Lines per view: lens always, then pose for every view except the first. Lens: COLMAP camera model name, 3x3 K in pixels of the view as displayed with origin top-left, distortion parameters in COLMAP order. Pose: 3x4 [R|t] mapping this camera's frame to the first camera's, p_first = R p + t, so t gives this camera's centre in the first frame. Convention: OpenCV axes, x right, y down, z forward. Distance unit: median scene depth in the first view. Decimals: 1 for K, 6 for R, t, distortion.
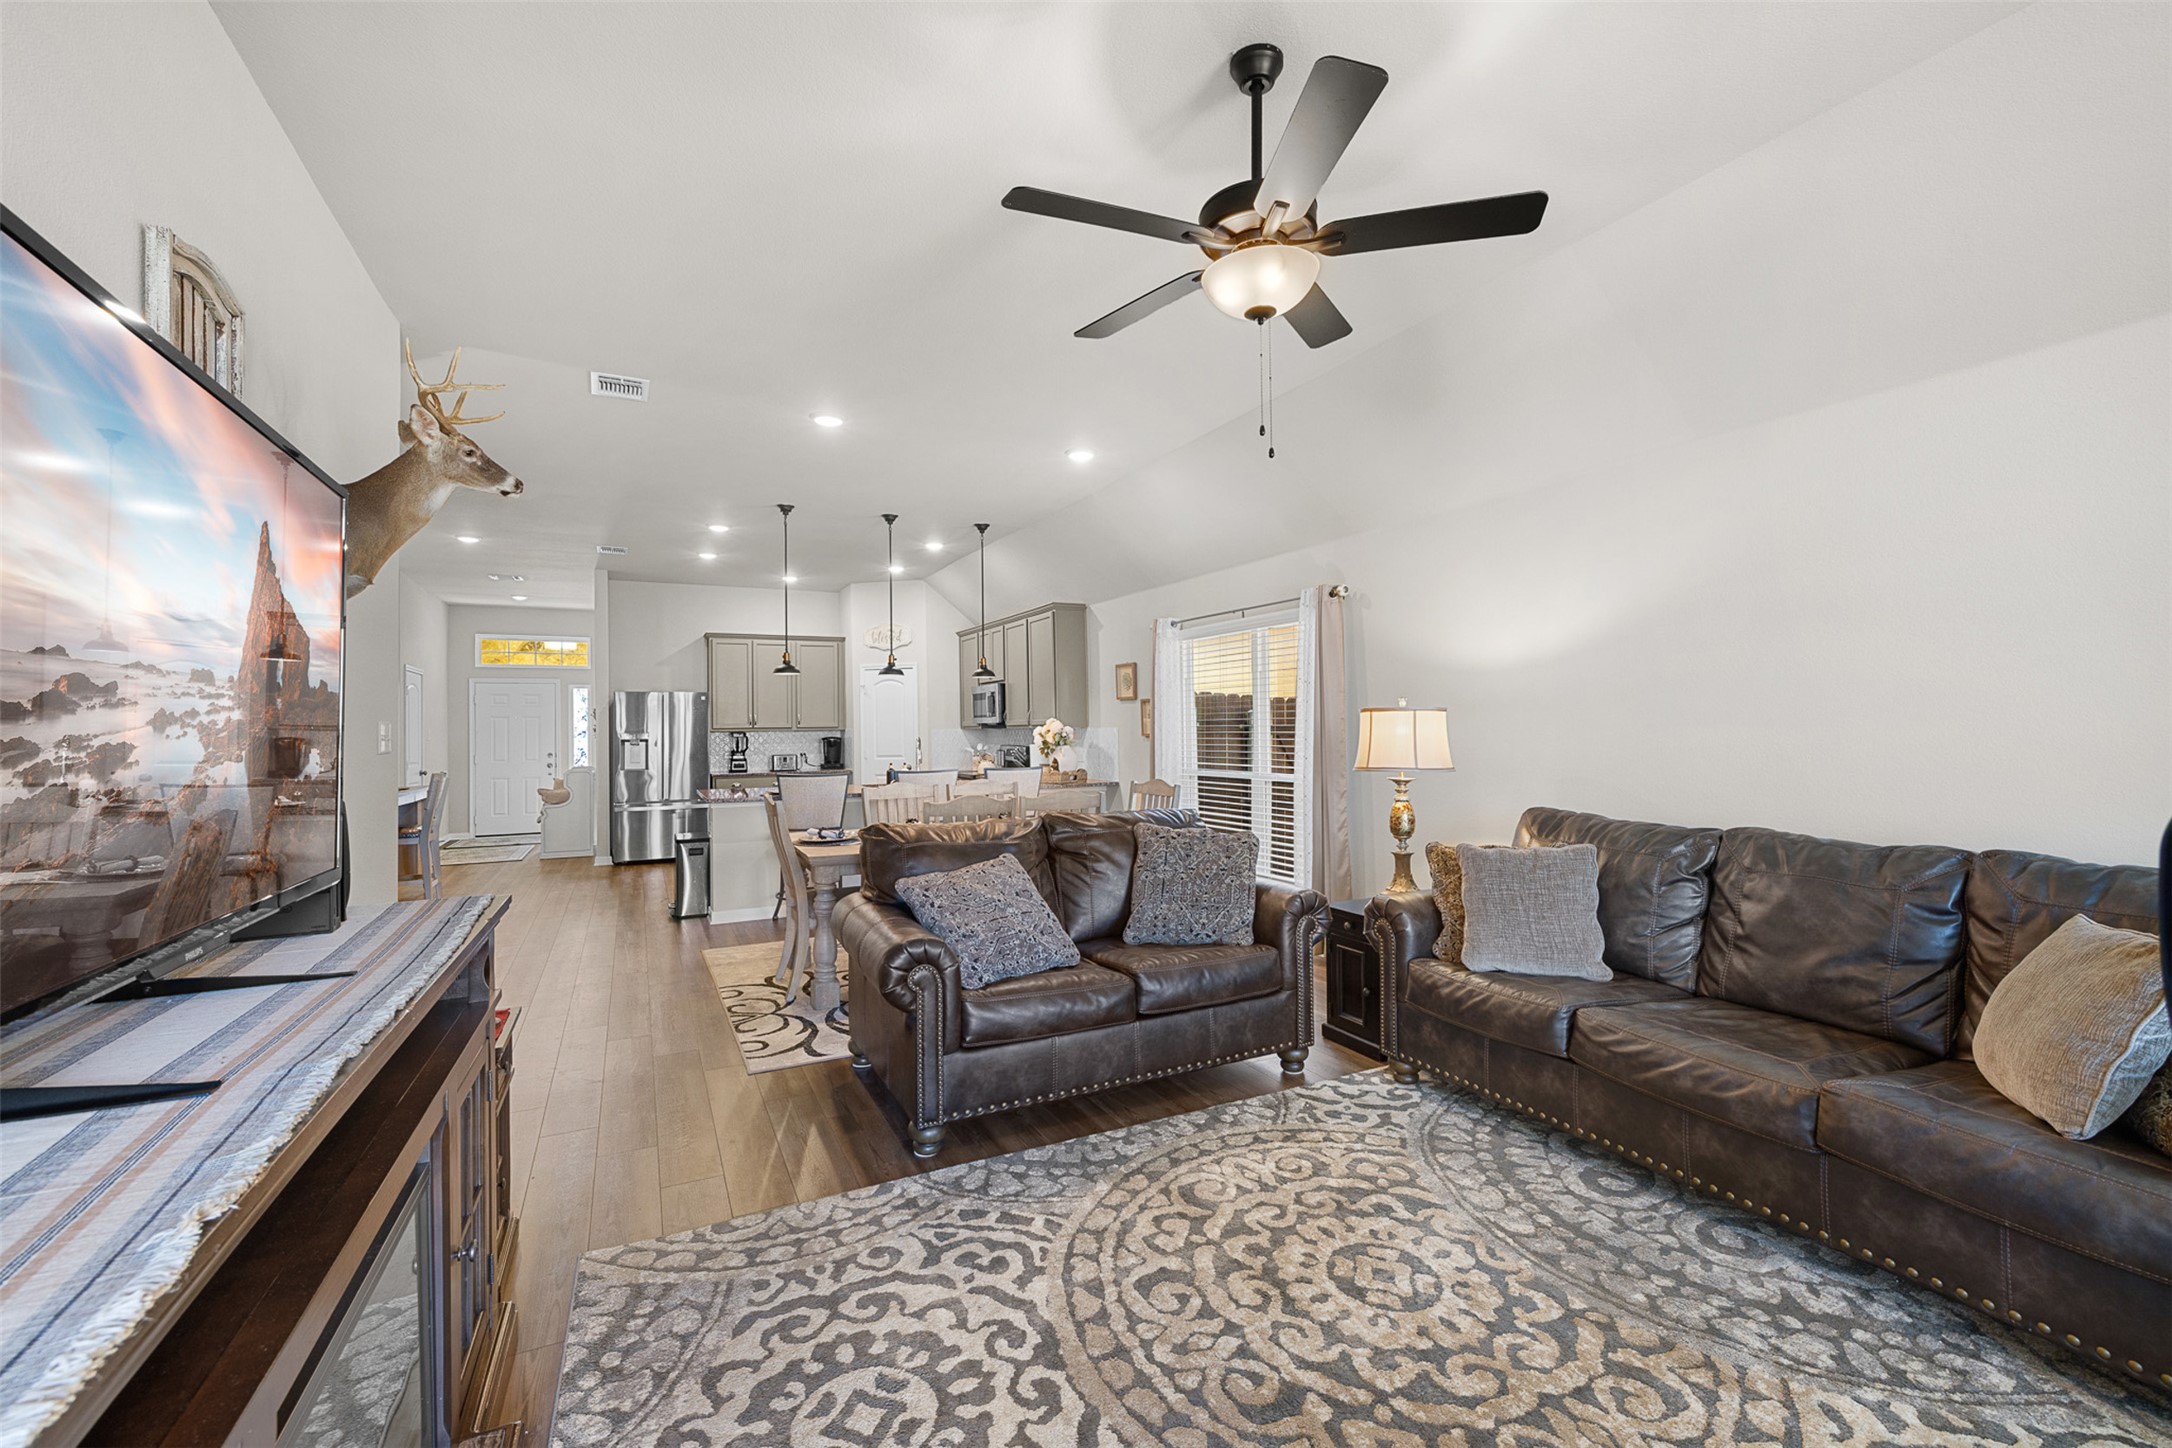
lens RADIAL K [[917.2, 0, 1098.6], [0, 917.2, 723.4], [0, 0, 1]] dist [0.000228, 0.000638]
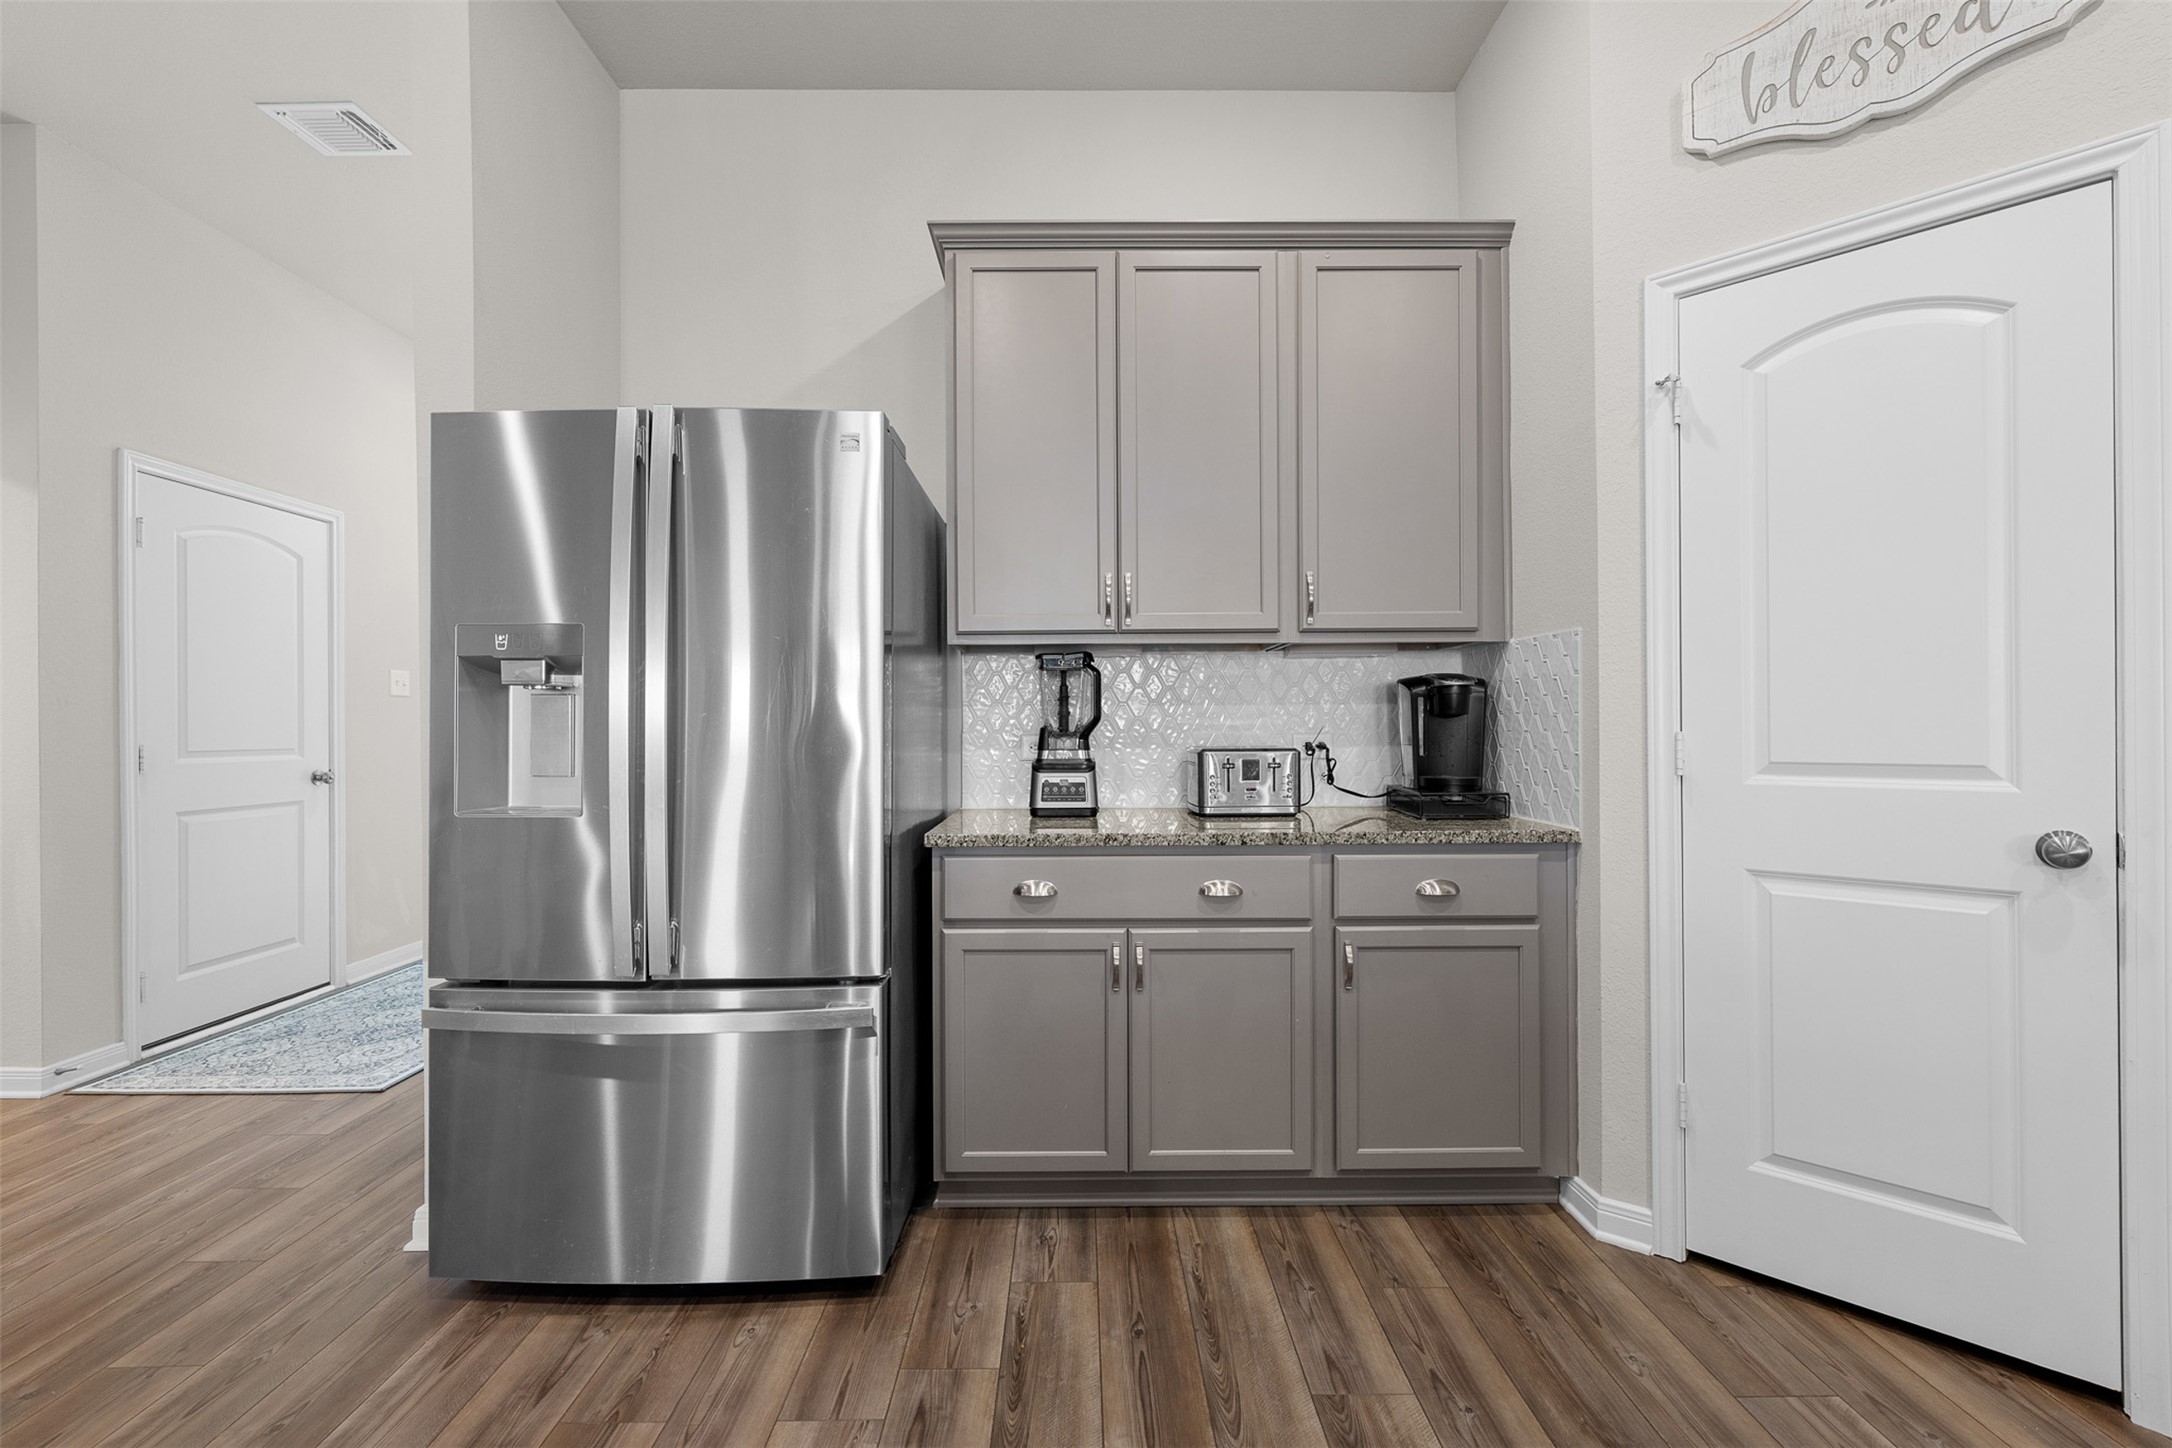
lens RADIAL K [[917.2, 0, 1091.3], [0, 917.2, 728.5], [0, 0, 1]] dist [0.000228, 0.000638]
pose [[0.890980, 0.007259, -0.453985, -1.265382], [-0.001216, 0.999907, 0.013603, 0.119147], [0.454041, -0.011568, 0.890906, 3.600130]]
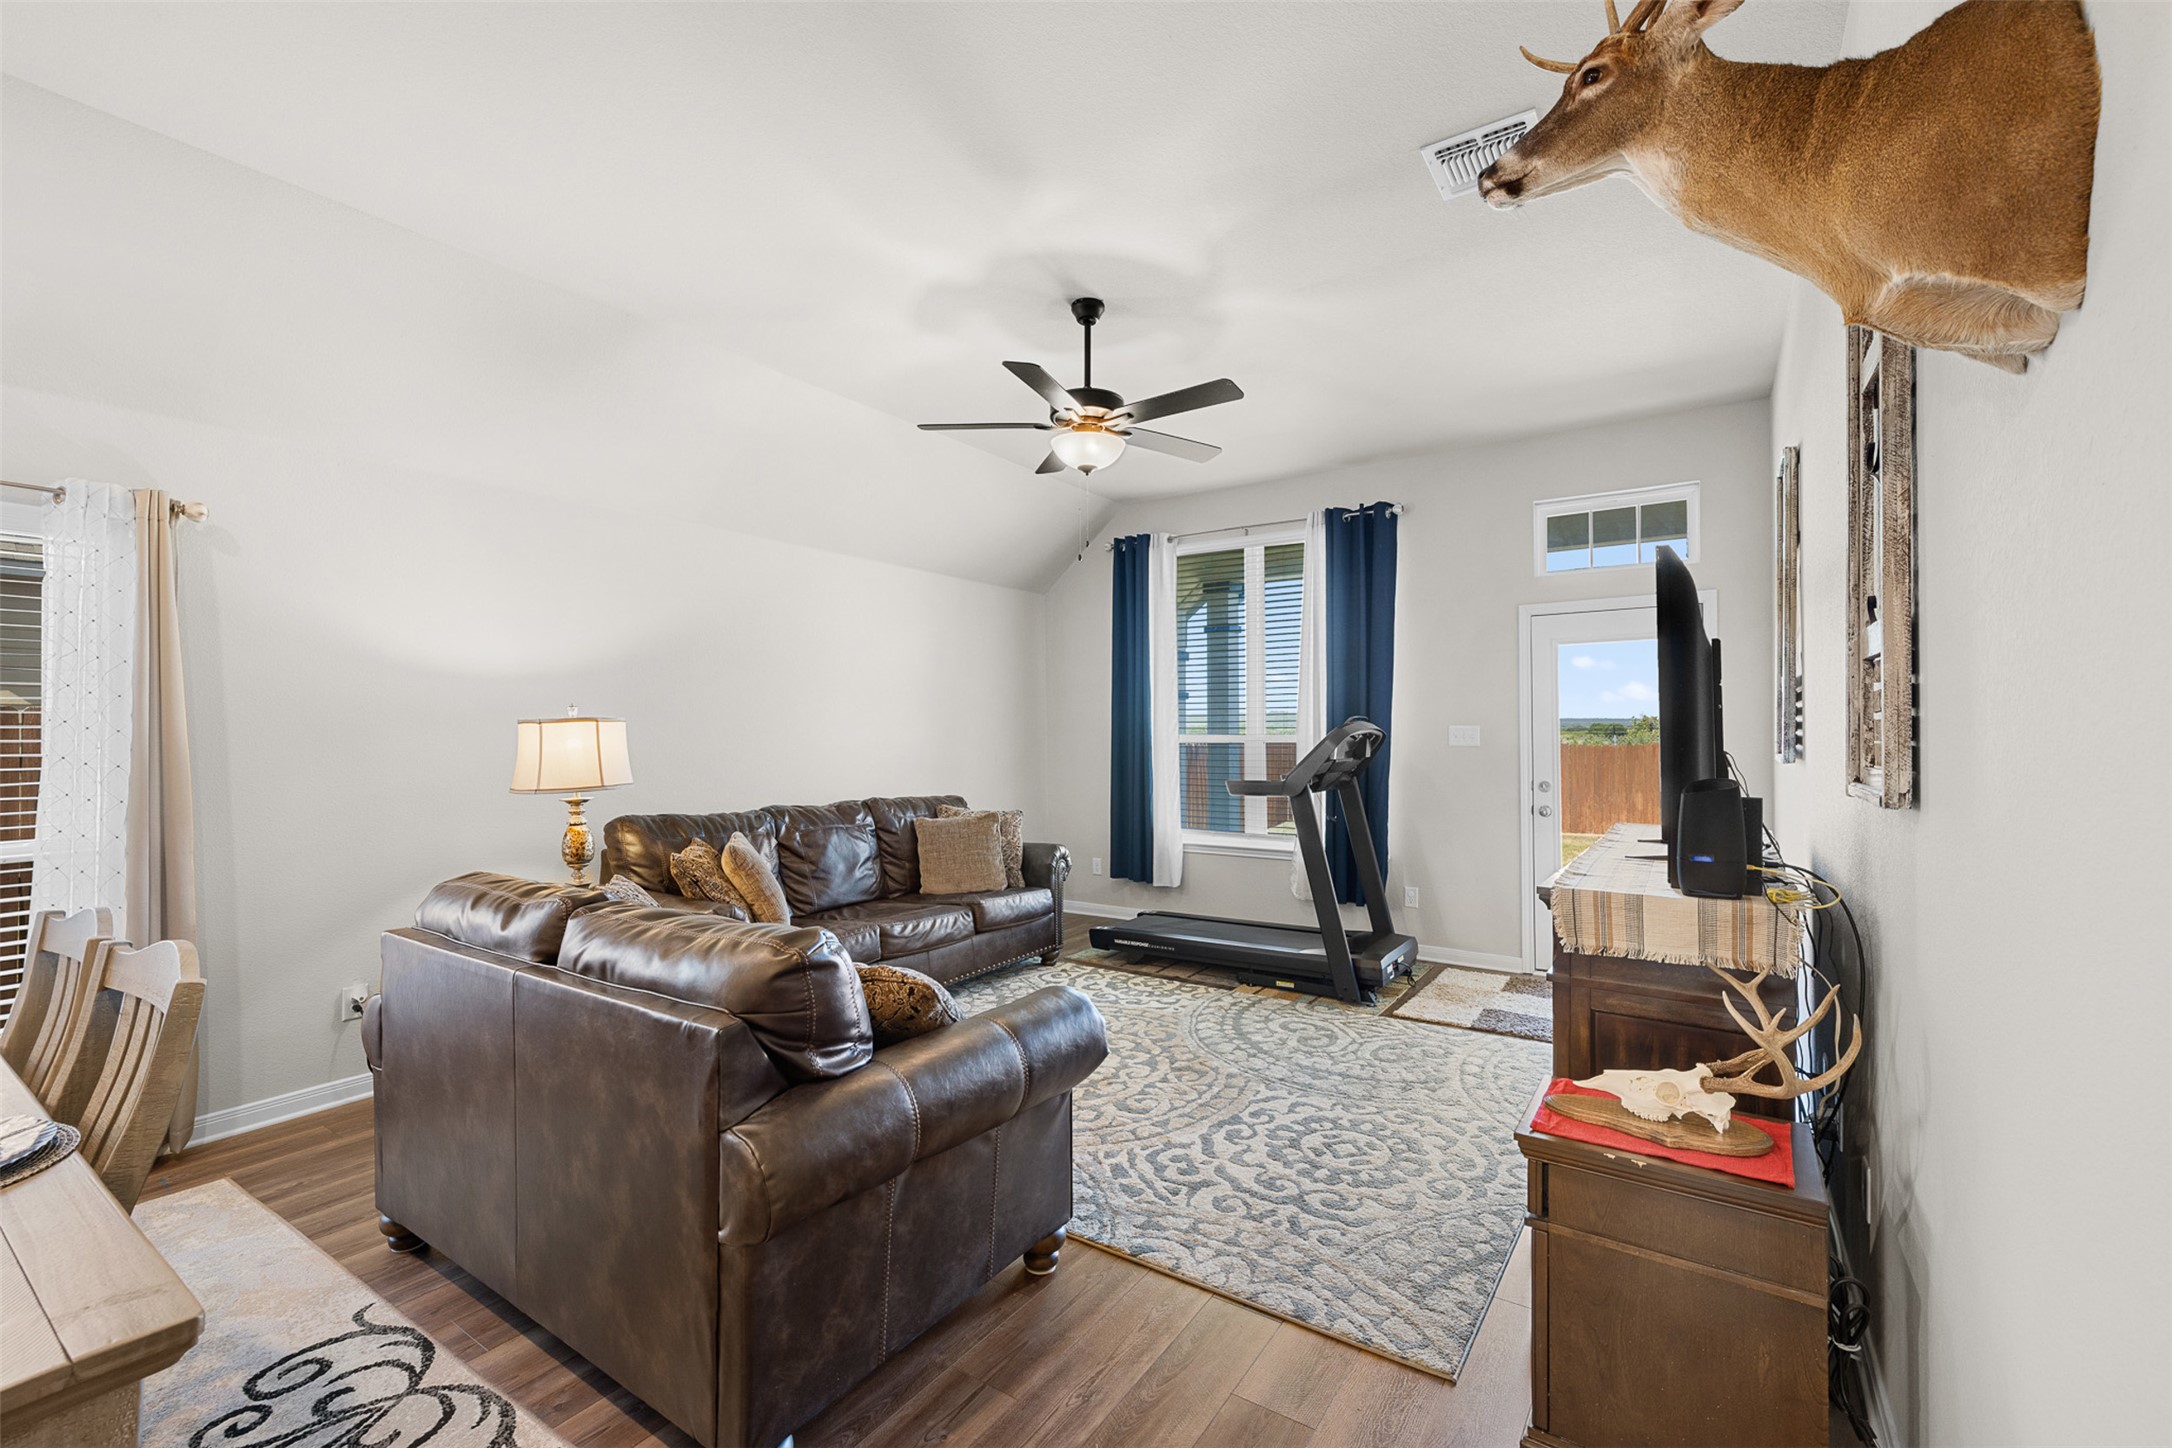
lens RADIAL K [[917.2, 0, 1071.4], [0, 917.2, 726.7], [0, 0, 1]] dist [0.000228, 0.000638]
pose [[-0.476430, 0.018018, 0.879028, -1.200088], [0.007212, 0.999836, -0.016585, 0.016329], [-0.879183, -0.001562, -0.476482, 1.794022]]
